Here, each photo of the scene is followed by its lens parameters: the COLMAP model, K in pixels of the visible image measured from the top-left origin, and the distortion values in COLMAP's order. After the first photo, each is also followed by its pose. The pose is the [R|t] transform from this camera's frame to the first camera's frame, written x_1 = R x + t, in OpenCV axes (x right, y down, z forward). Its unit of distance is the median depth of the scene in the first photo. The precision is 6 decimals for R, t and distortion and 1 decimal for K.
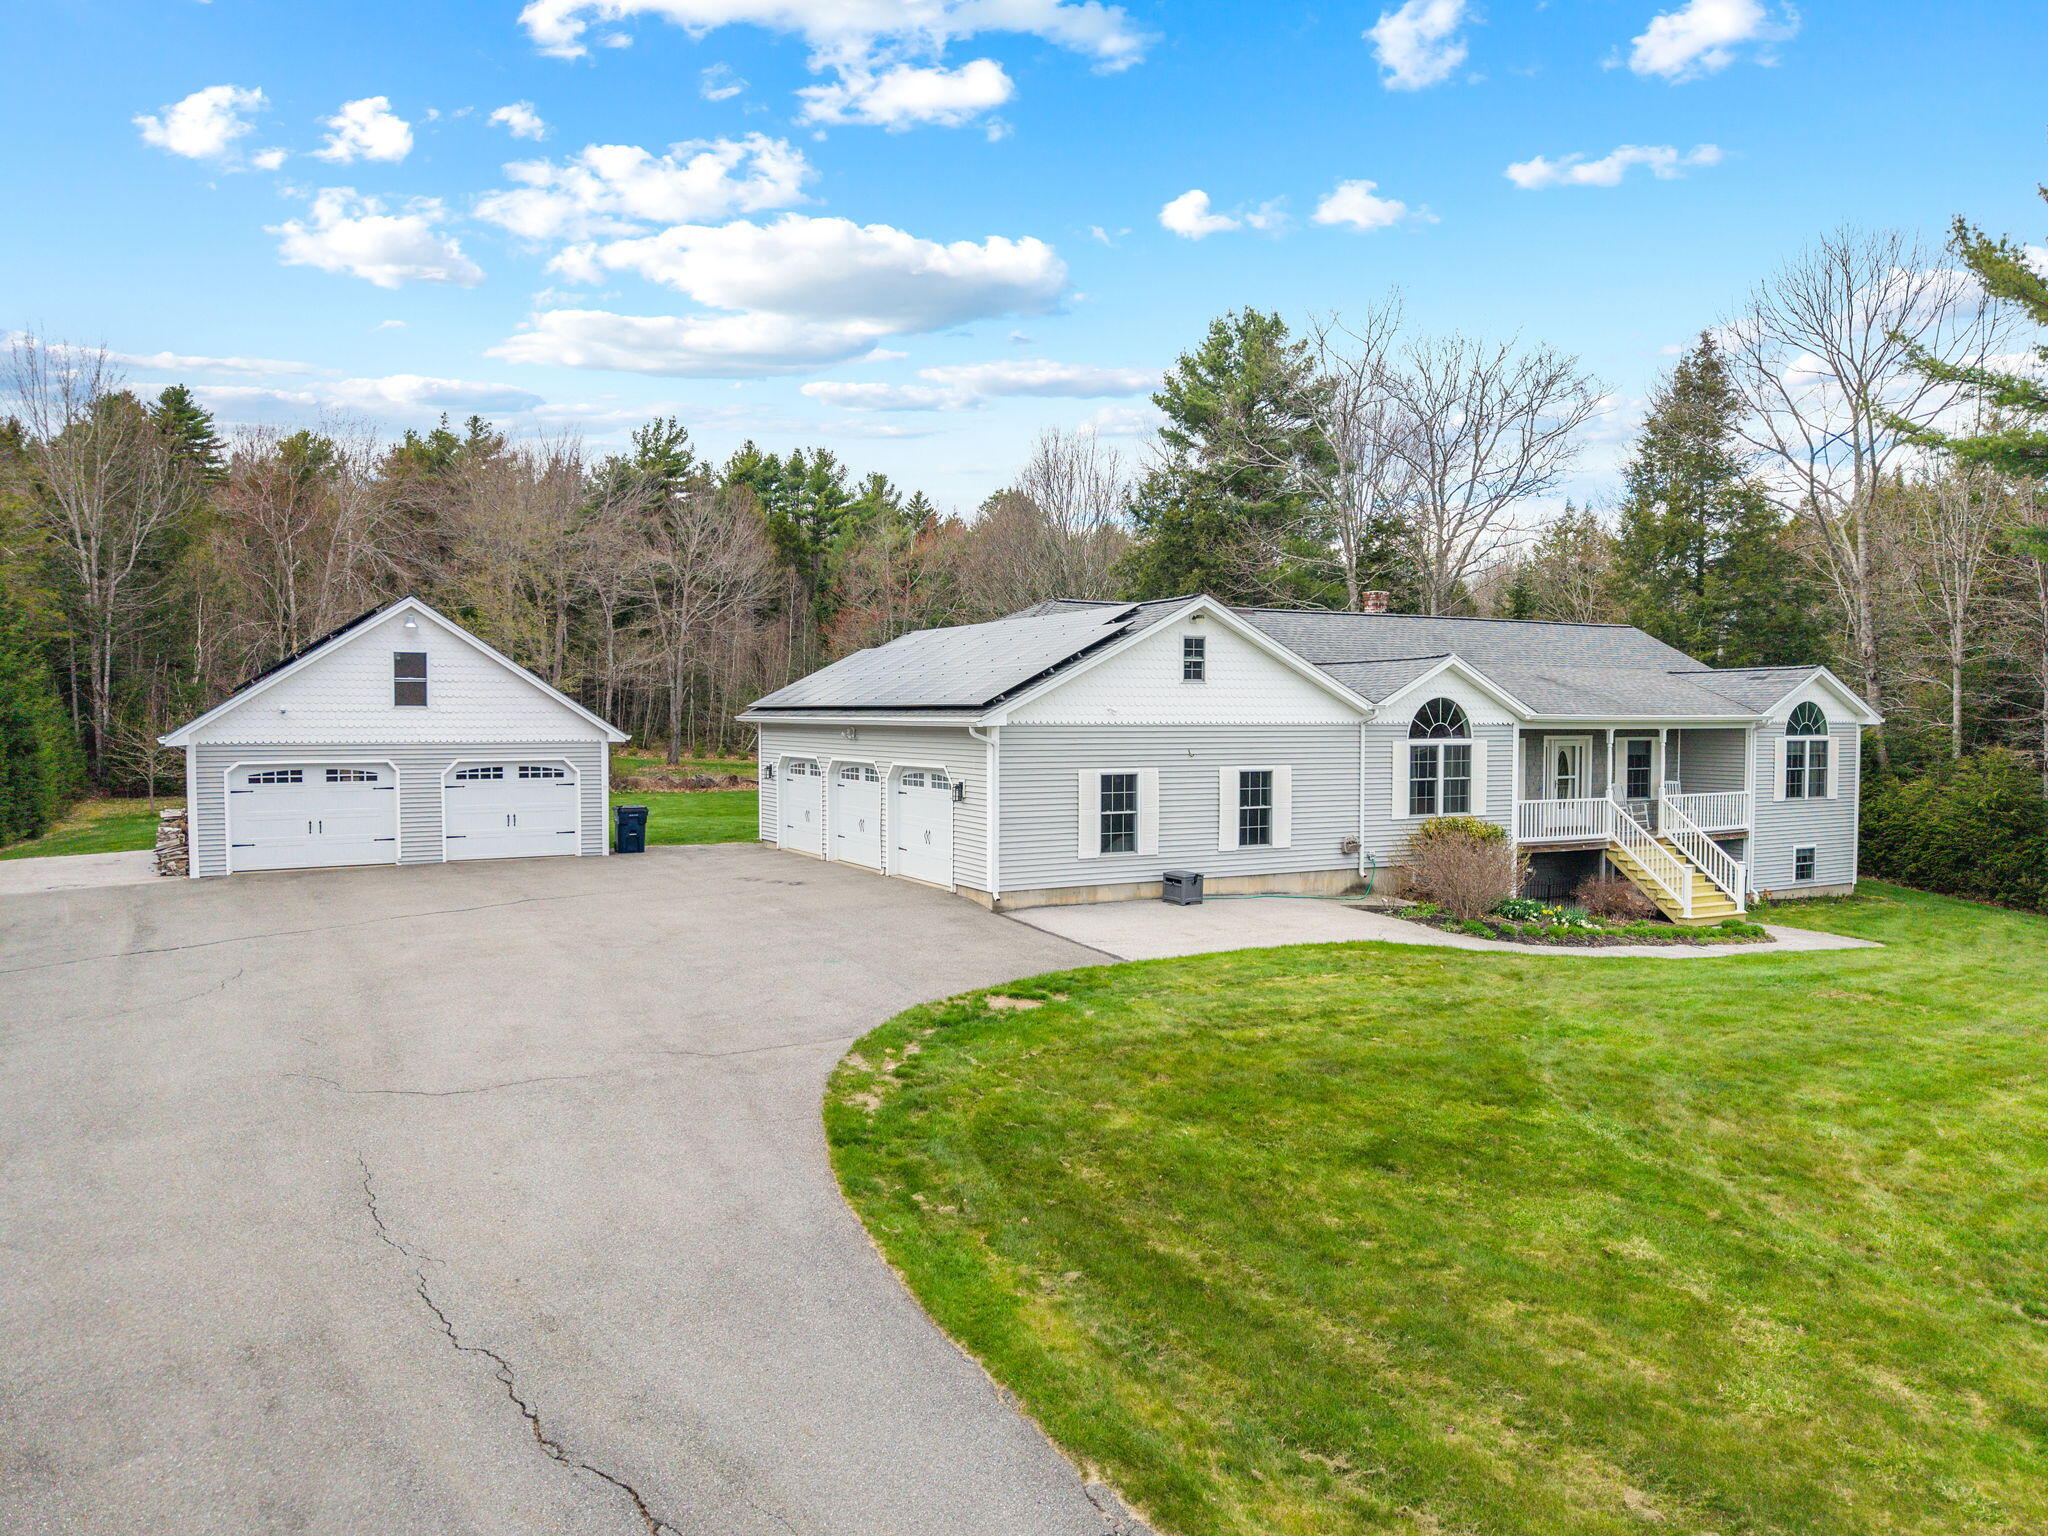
lens RADIAL K [[1369.3, 0, 1024.4], [0, 1369.3, 770.8], [0, 0, 1]] dist [0.033882, -0.047500]
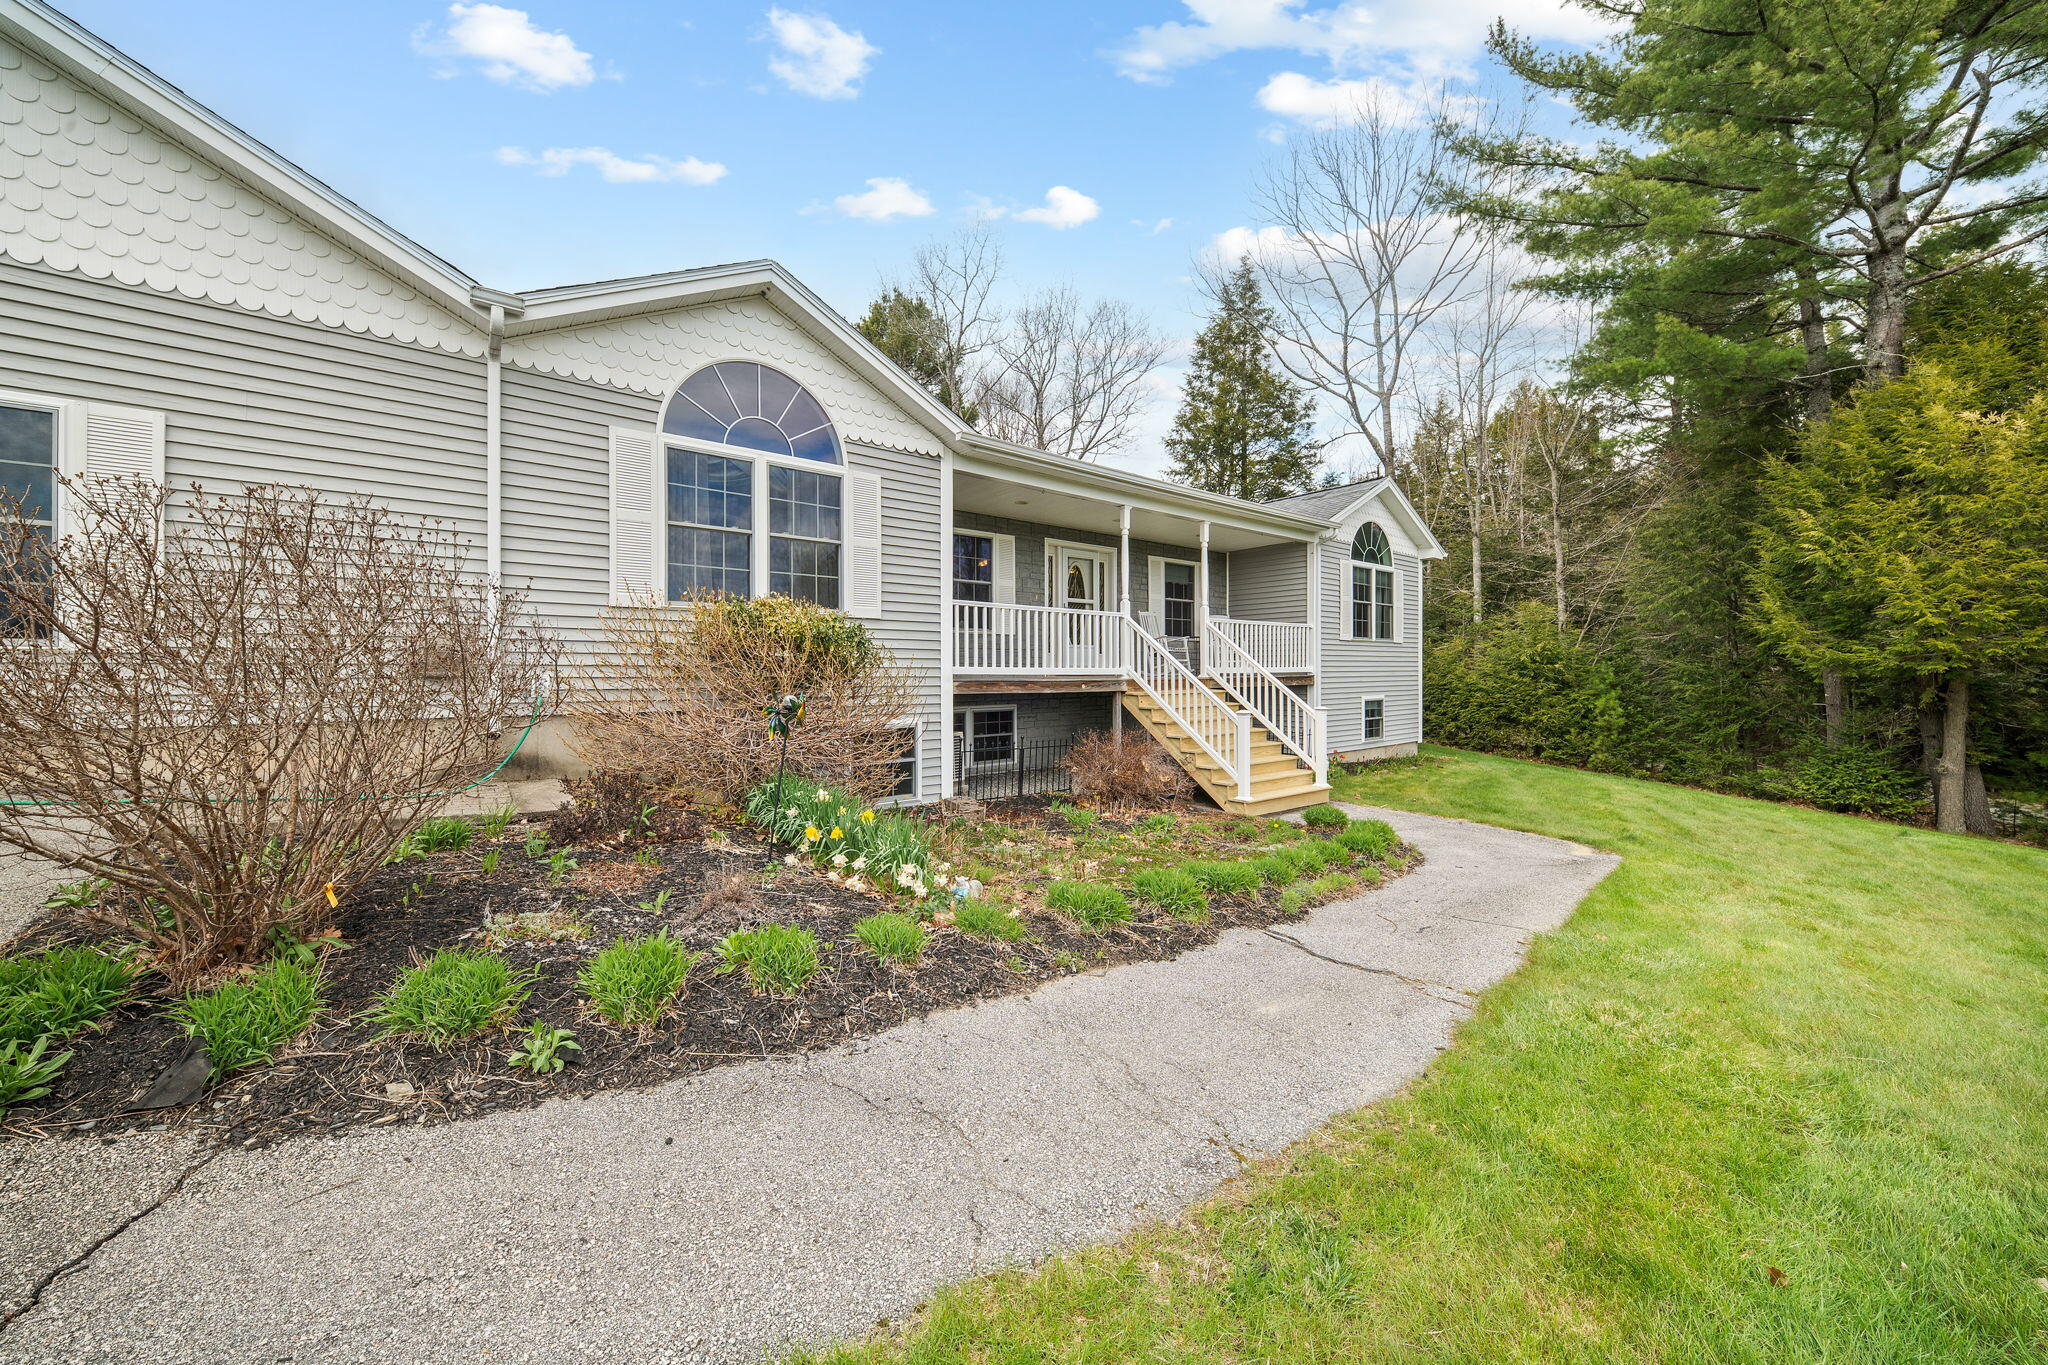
lens RADIAL K [[724.9, 0, 1015.0], [0, 724.9, 674.1], [0, 0, 1]] dist [-0.002101, -0.000477]
pose [[0.988155, -0.004120, 0.153404, 0.295978], [0.009146, 0.999444, -0.032073, 0.054099], [-0.153186, 0.033096, 0.987643, 0.619952]]
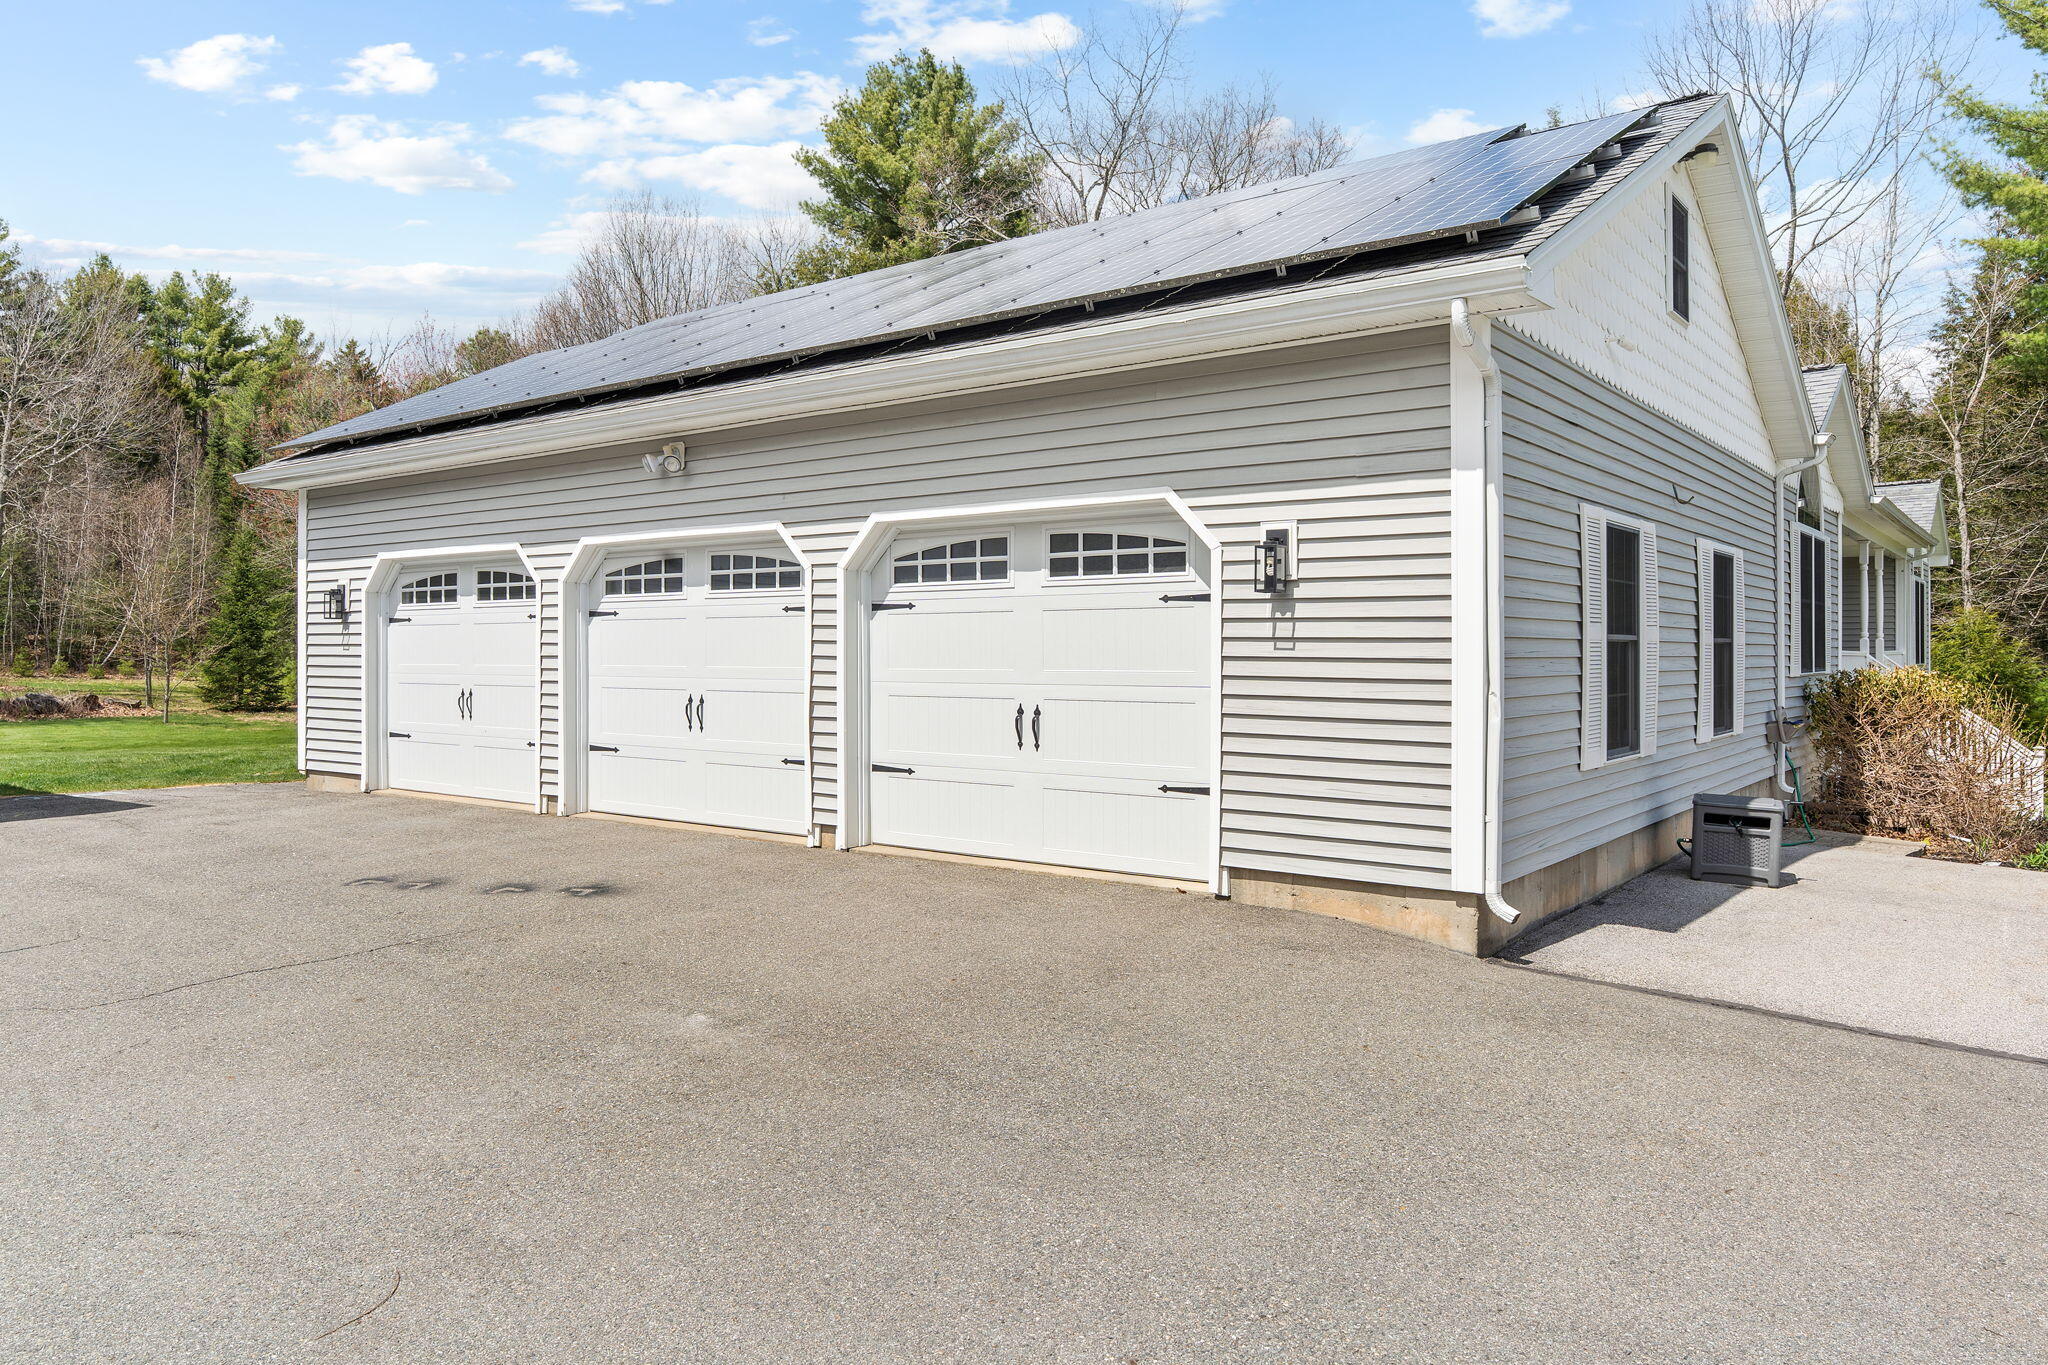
lens RADIAL K [[1387.1, 0, 1007.4], [0, 1387.1, 641.2], [0, 0, 1]] dist [-0.013554, -0.004140]
pose [[0.920882, 0.001583, 0.389837, -0.159316], [0.016051, 0.998990, -0.041973, 0.031891], [-0.389510, 0.044909, 0.919927, 0.531908]]
